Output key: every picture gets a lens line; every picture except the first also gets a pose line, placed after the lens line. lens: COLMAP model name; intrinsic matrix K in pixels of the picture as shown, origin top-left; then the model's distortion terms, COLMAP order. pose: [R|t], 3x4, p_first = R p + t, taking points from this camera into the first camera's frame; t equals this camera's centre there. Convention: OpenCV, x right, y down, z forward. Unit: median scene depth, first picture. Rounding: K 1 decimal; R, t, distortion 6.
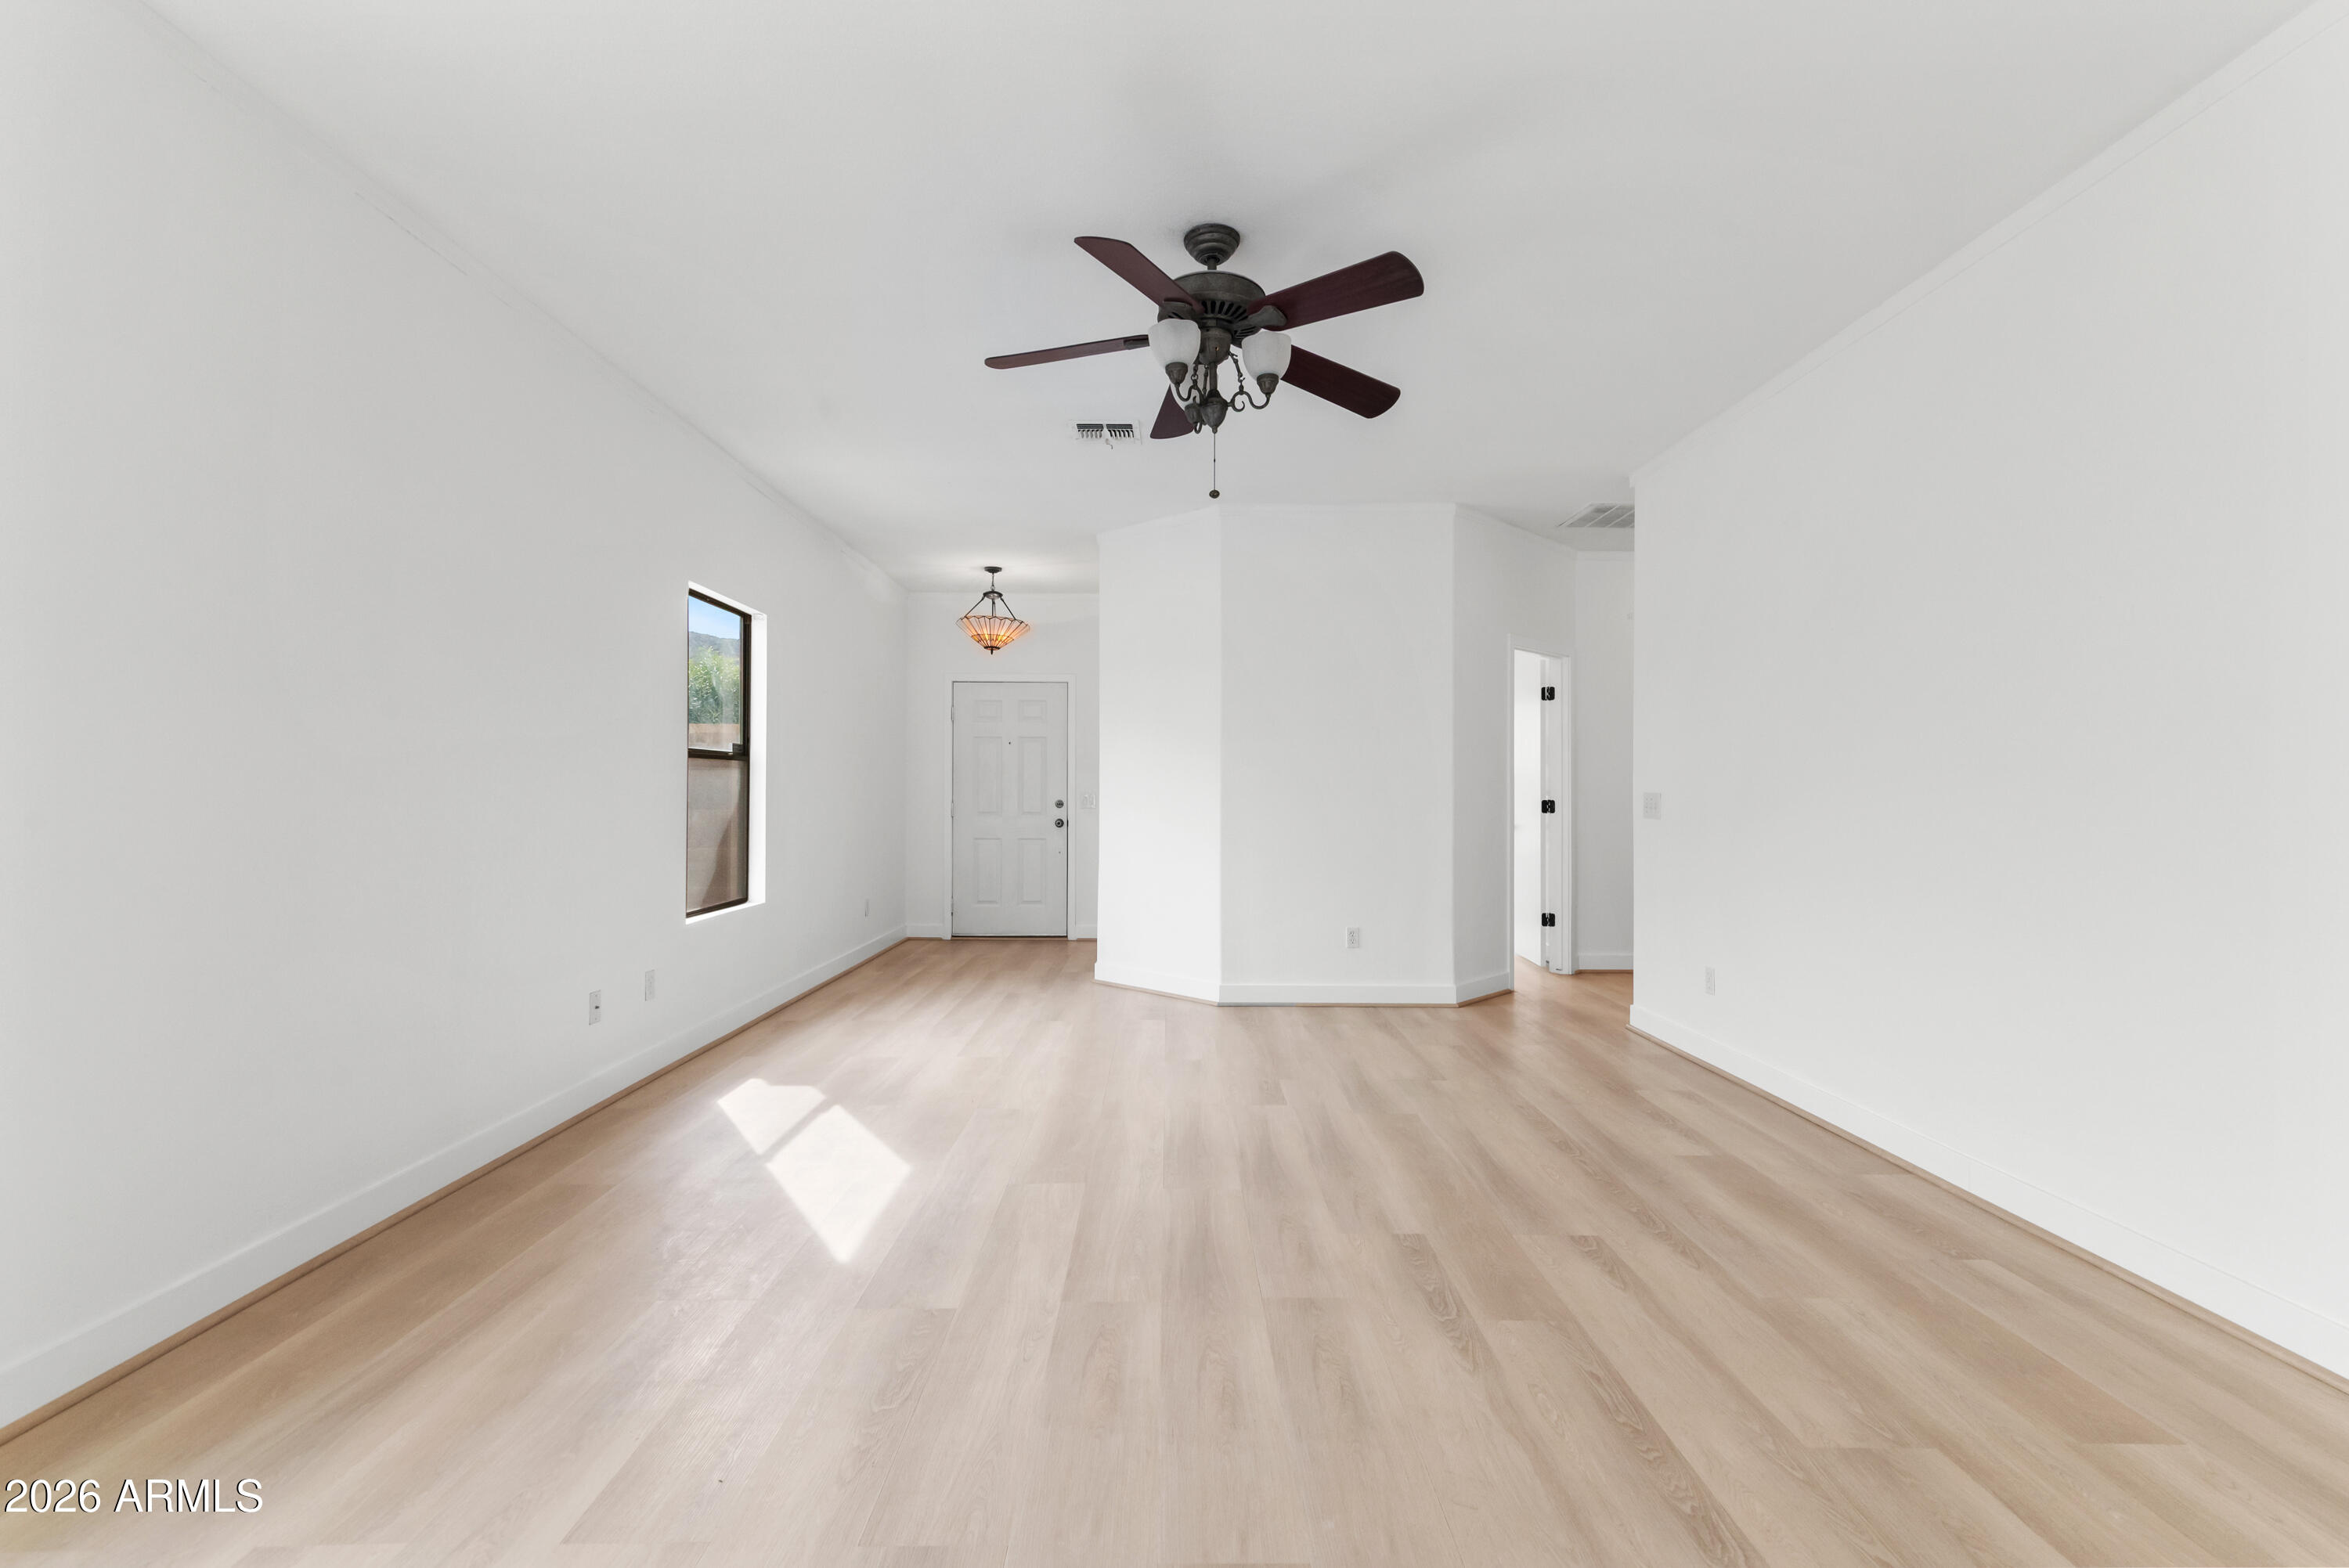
lens RADIAL K [[1049.4, 0, 1176.9], [0, 1049.4, 793.7], [0, 0, 1]] dist [0.001869, 0.000137]
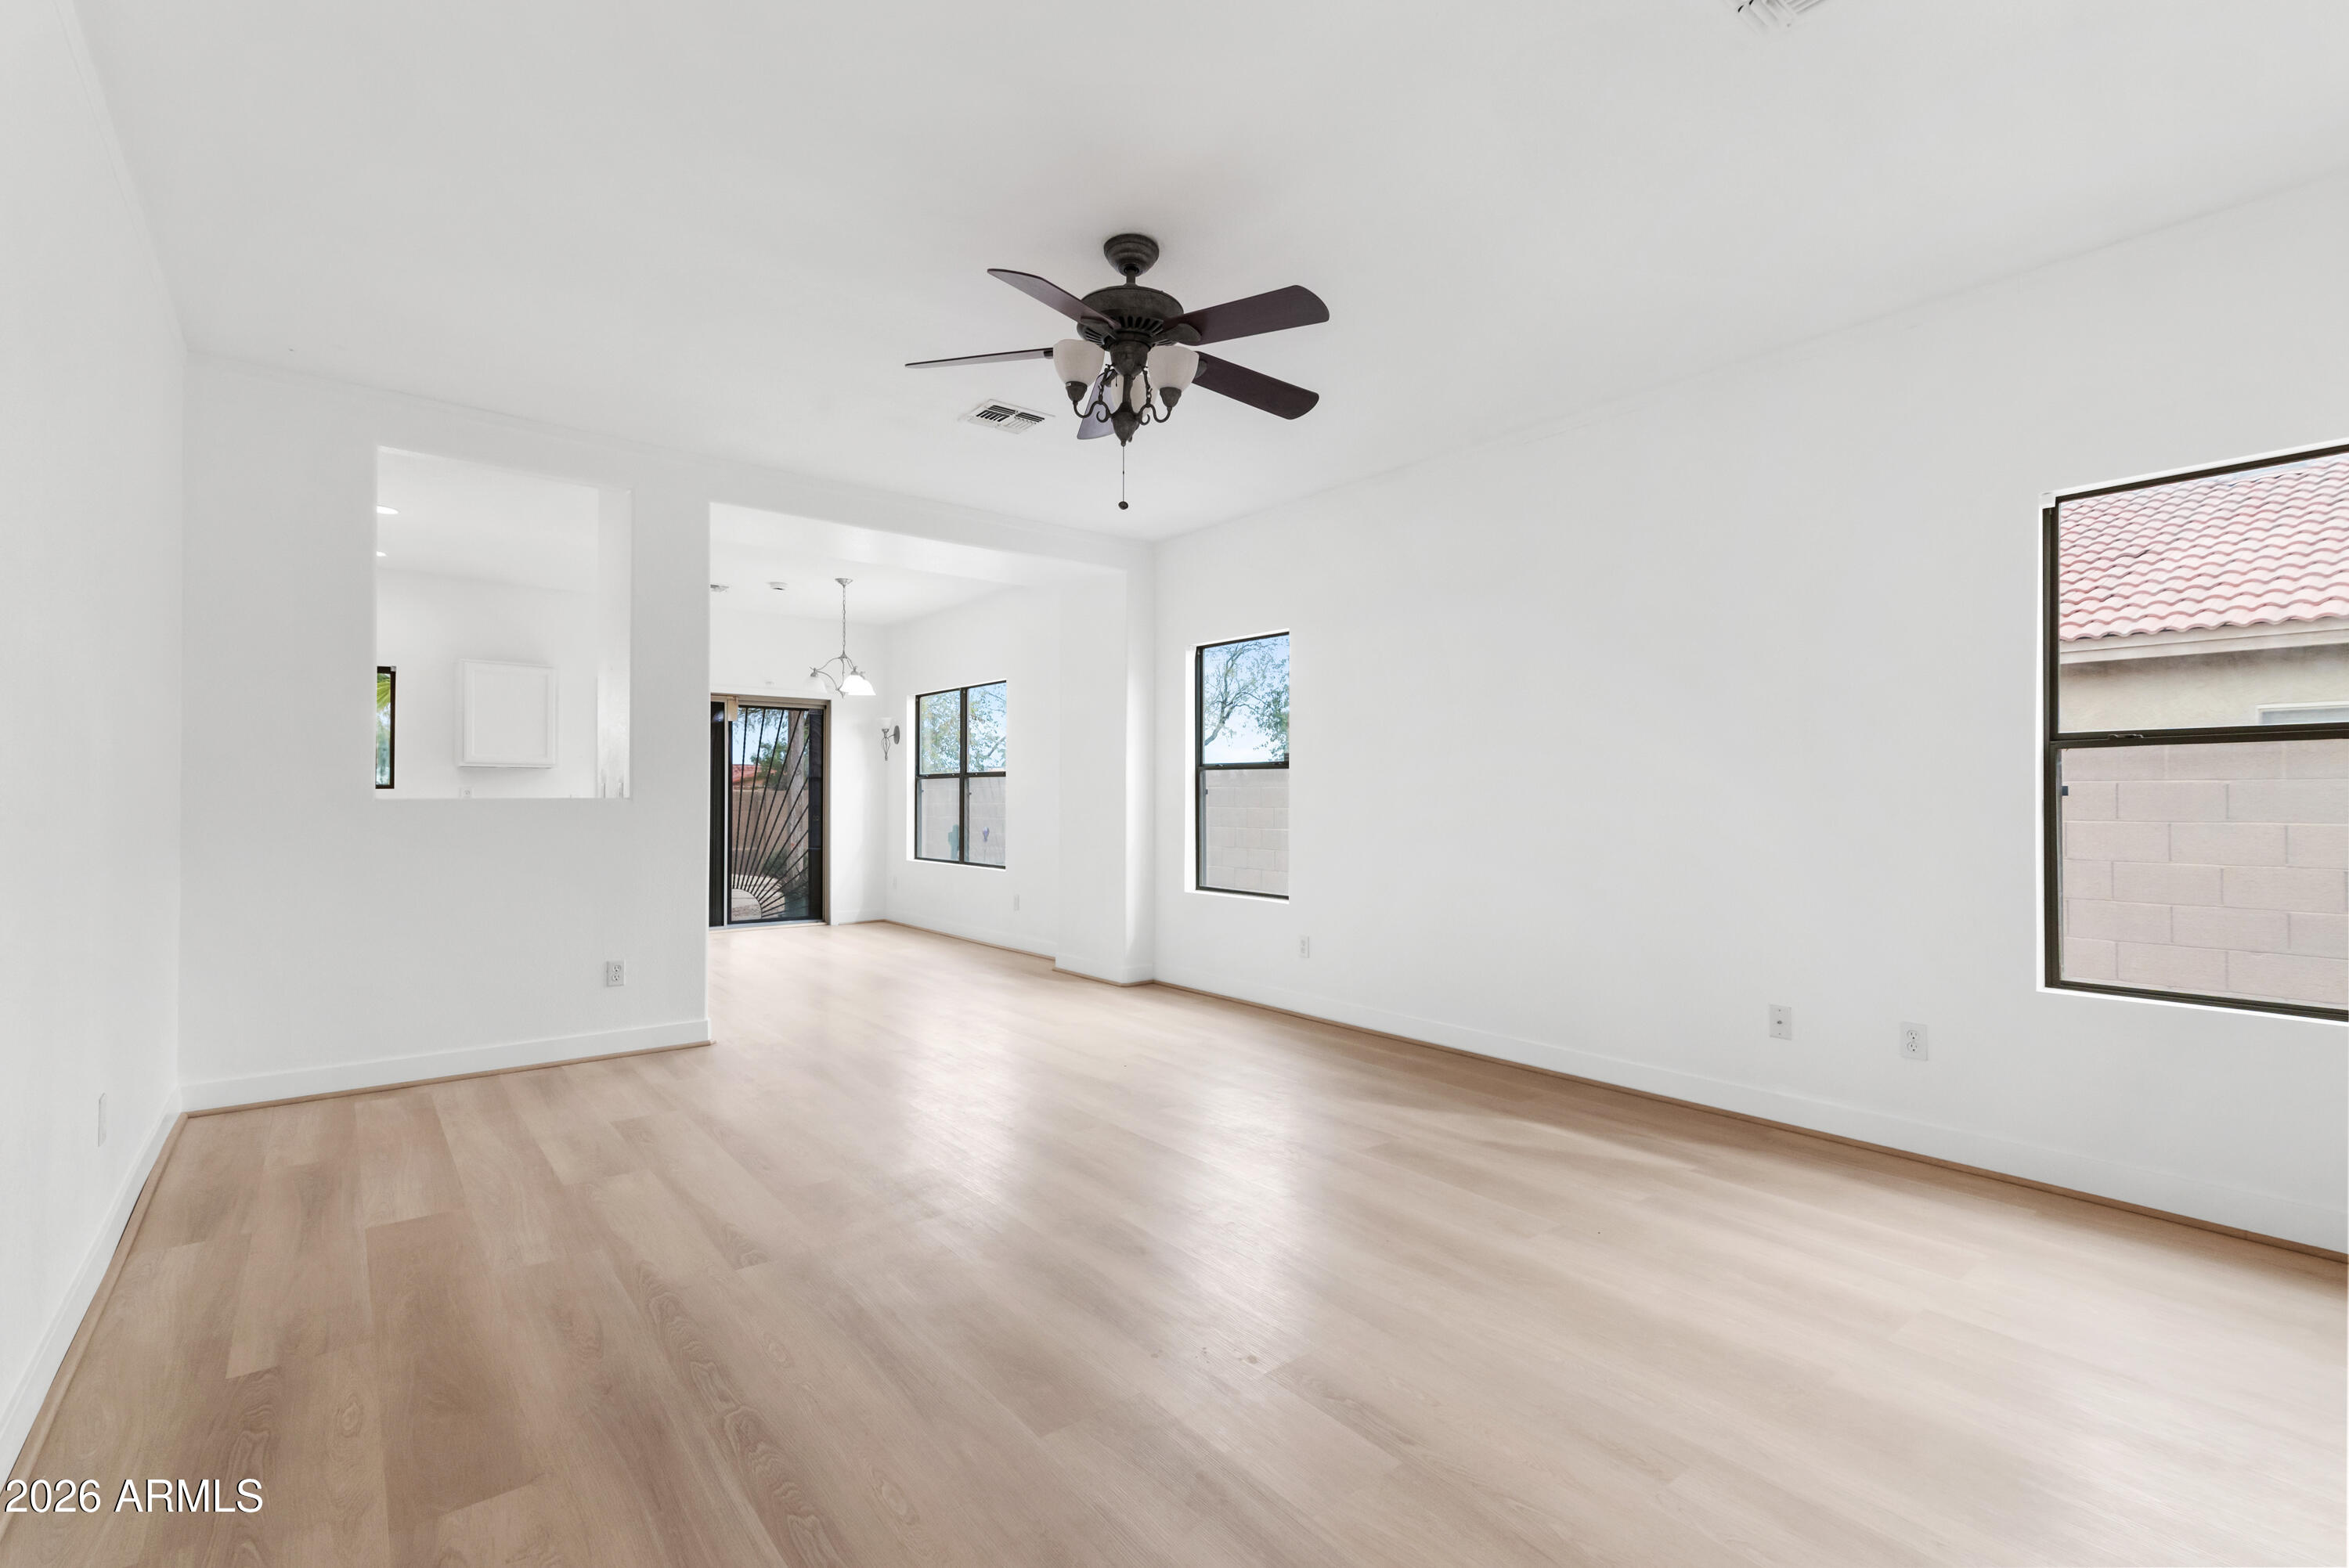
lens RADIAL K [[1049.4, 0, 1176.9], [0, 1049.4, 793.7], [0, 0, 1]] dist [0.001869, 0.000137]
pose [[-0.784197, -0.008639, -0.620452, 0.697950], [-0.006377, 0.999962, -0.005863, 0.002420], [0.620480, -0.000641, -0.784222, 2.037618]]
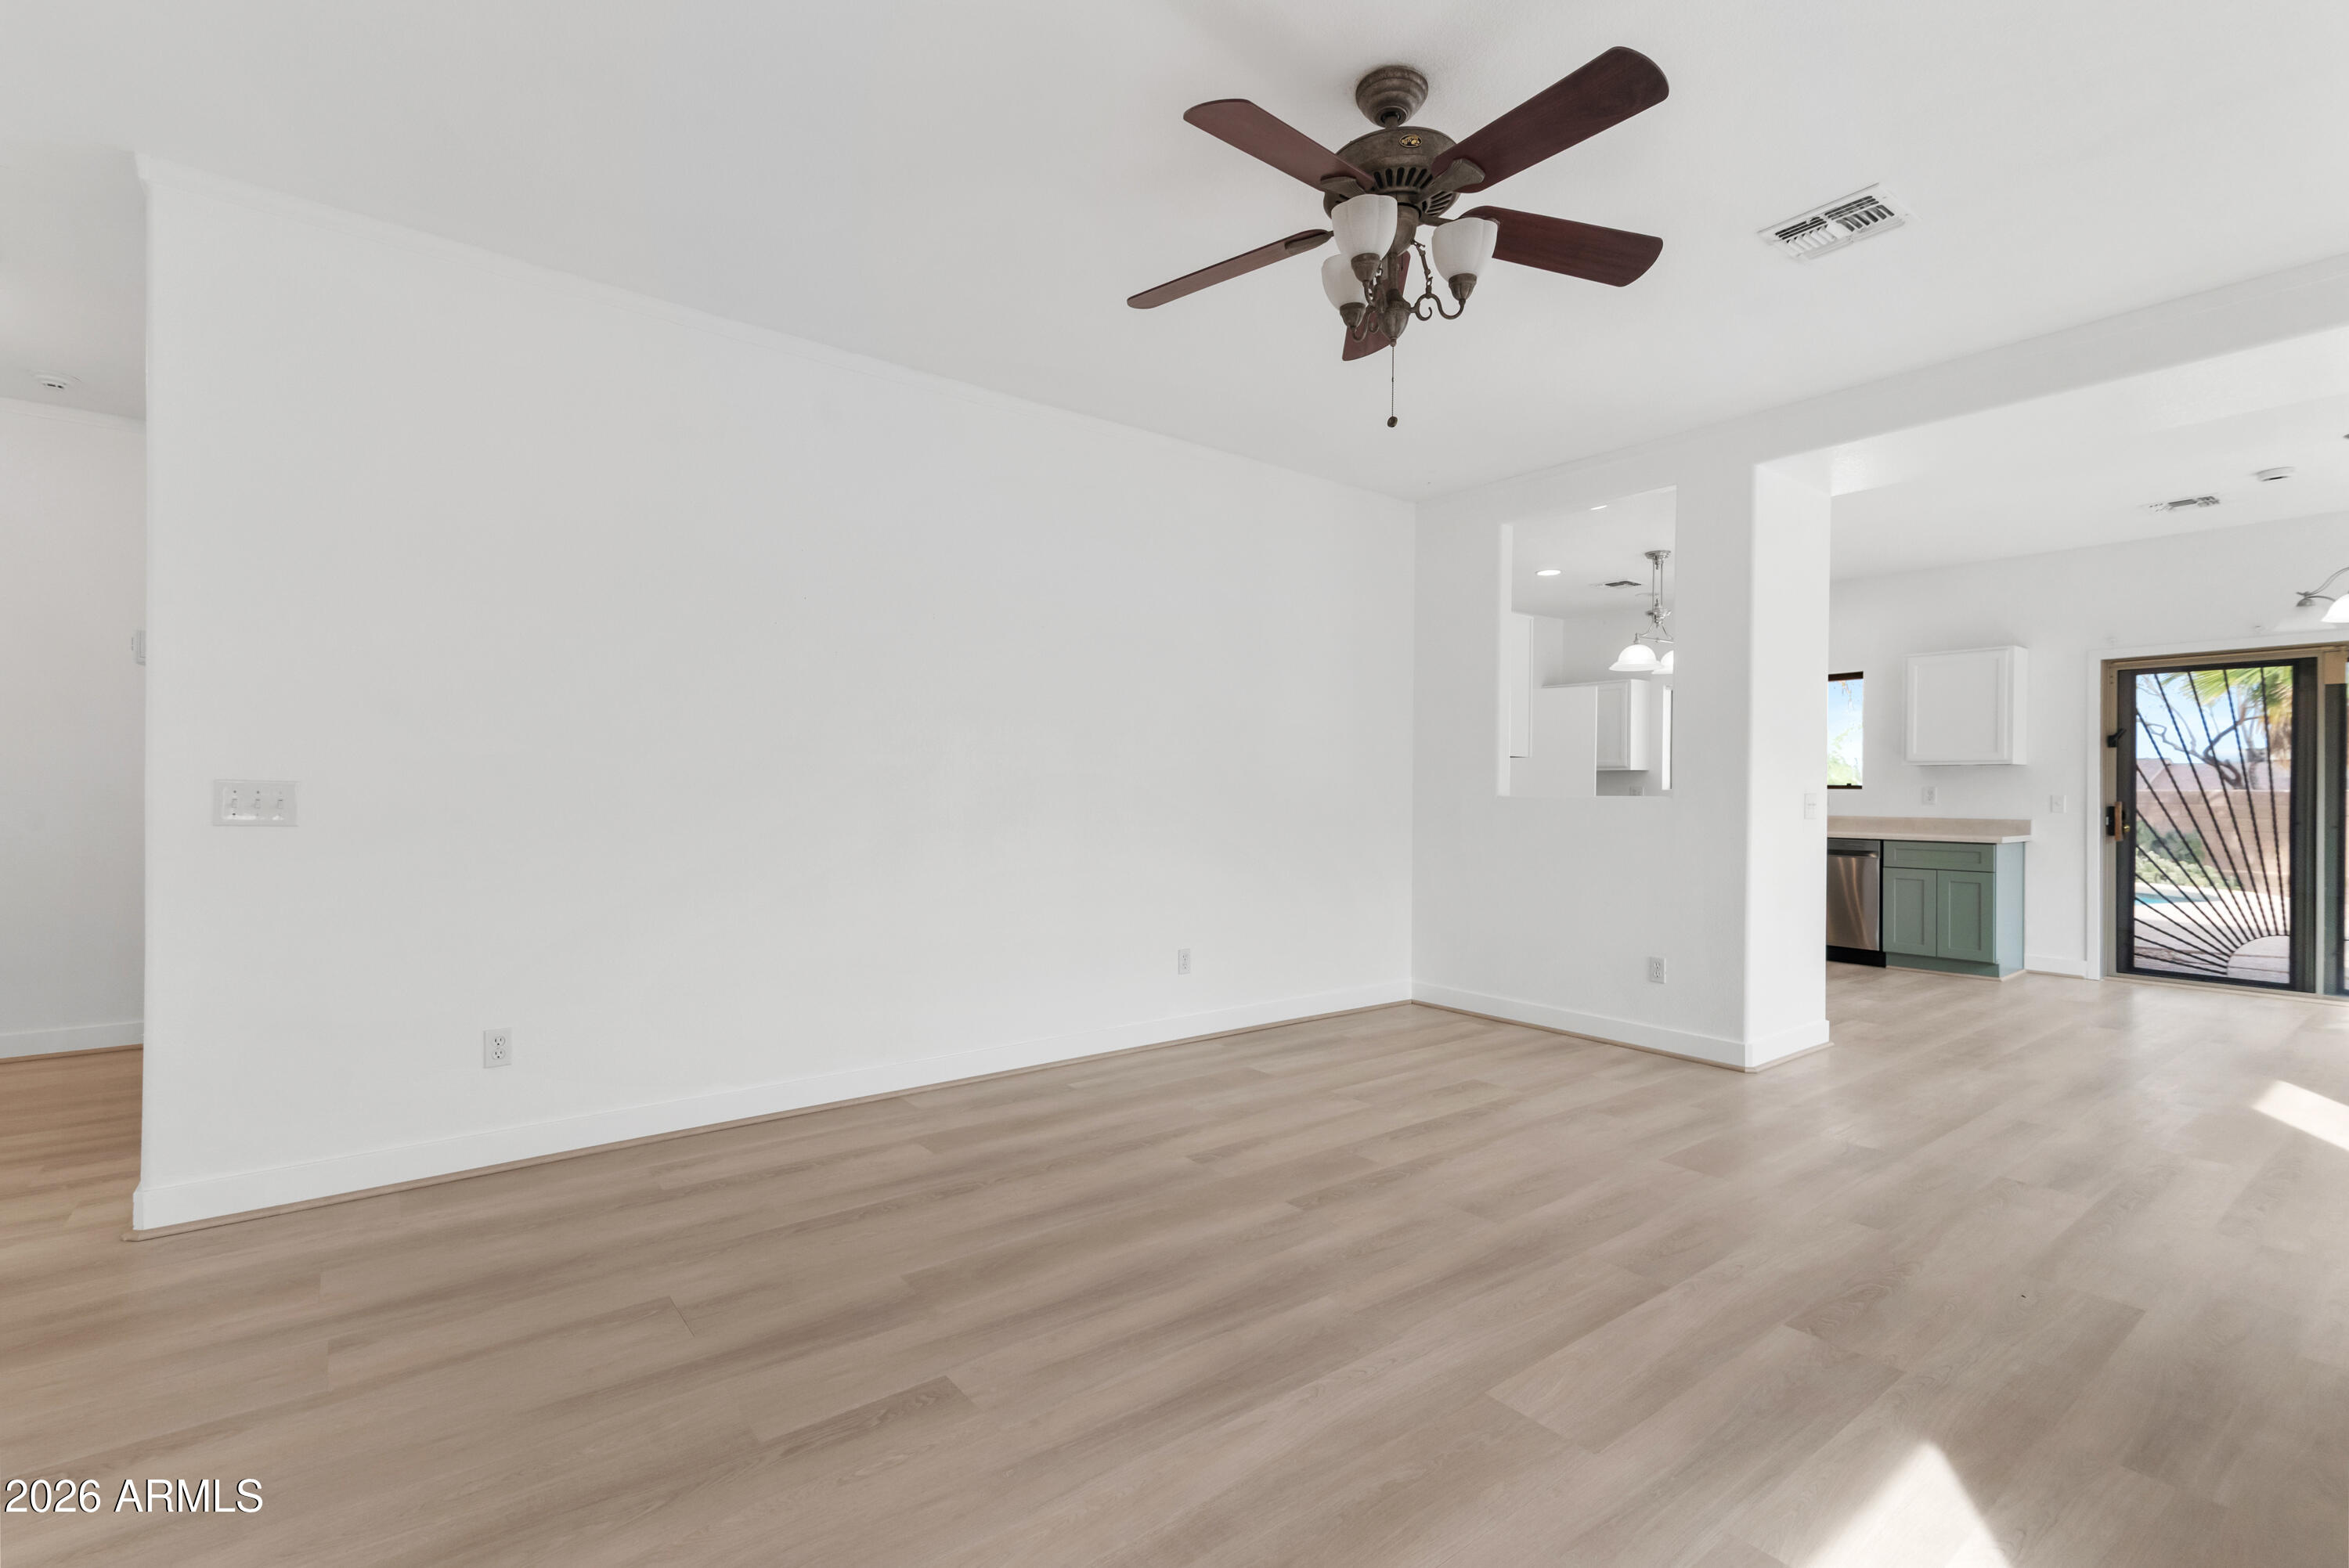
lens RADIAL K [[1049.4, 0, 1176.9], [0, 1049.4, 793.7], [0, 0, 1]] dist [0.001869, 0.000137]
pose [[-0.606458, -0.010924, 0.795040, -0.562788], [-0.008342, 0.999938, 0.007376, -0.004108], [-0.795071, -0.002158, -0.606512, 1.796126]]
